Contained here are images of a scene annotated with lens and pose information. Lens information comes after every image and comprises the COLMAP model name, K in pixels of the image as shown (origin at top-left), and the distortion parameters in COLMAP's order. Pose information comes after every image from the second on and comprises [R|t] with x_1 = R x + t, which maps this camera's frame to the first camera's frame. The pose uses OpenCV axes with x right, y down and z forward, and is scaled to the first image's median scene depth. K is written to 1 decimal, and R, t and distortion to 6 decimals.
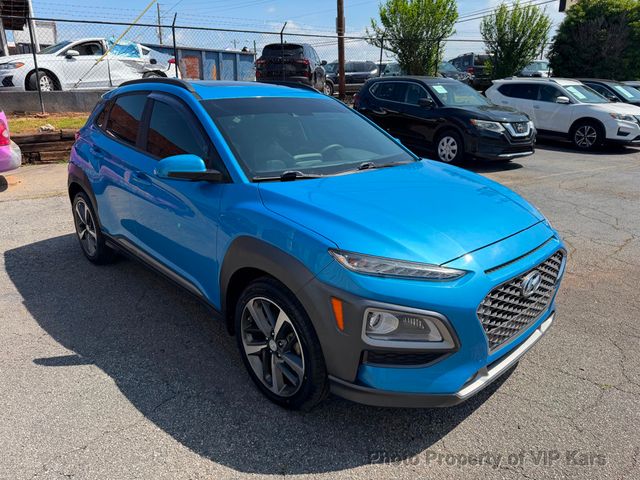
lens RADIAL K [[454.3, 0, 322.1], [0, 454.3, 242.9], [0, 0, 1]] dist [0.019636, -0.026770]
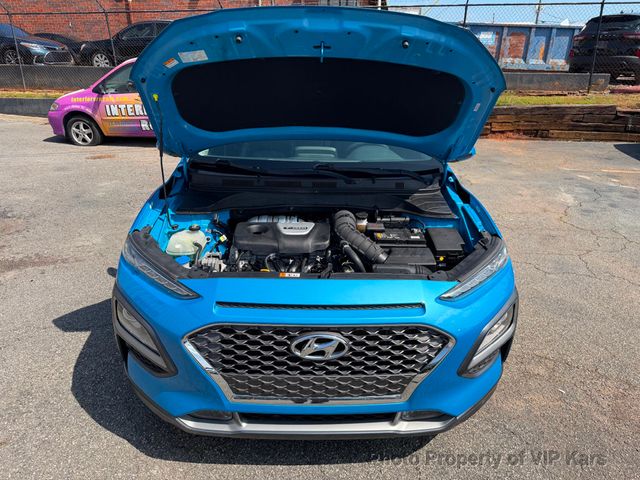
lens RADIAL K [[452.6, 0, 319.9], [0, 452.6, 246.6], [0, 0, 1]] dist [0.019055, -0.025696]
pose [[0.733774, 0.257909, -0.628537, 0.155324], [-0.226715, 0.965067, 0.131323, -0.029681], [0.640450, 0.046137, 0.766613, 0.073368]]
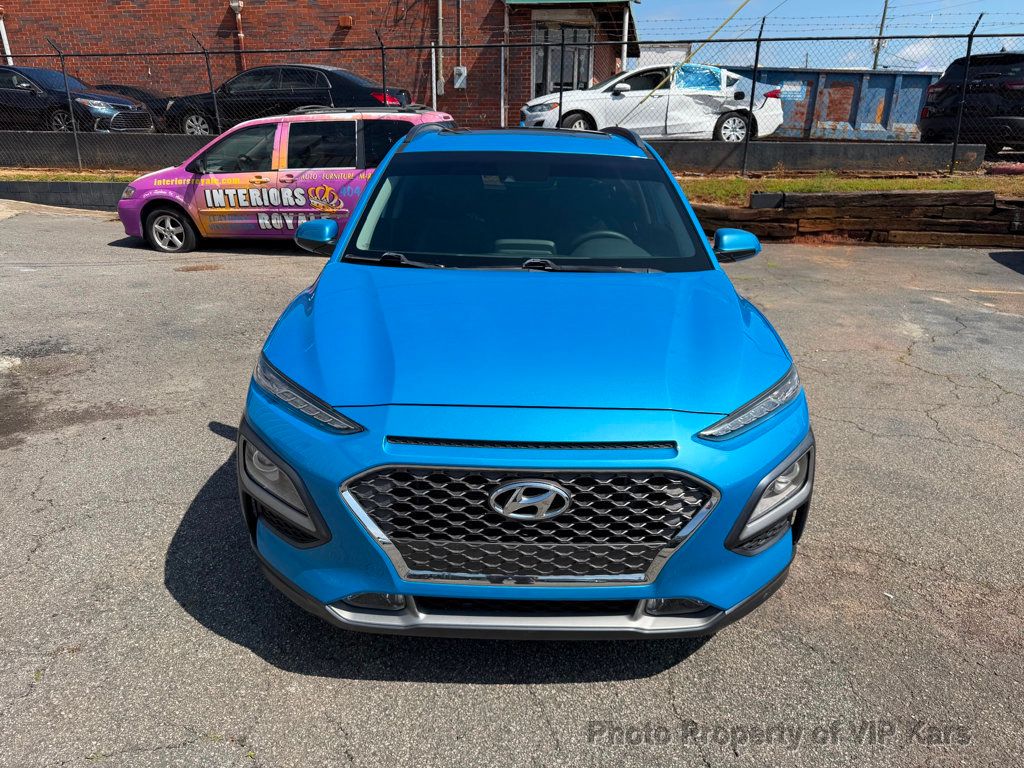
lens RADIAL K [[726.9, 0, 515.4], [0, 726.9, 388.6], [0, 0, 1]] dist [0.019636, -0.026770]
pose [[0.719127, 0.233283, -0.654550, 0.171481], [-0.230692, 0.968688, 0.091791, -0.020209], [0.655468, 0.084991, 0.750426, 0.058109]]
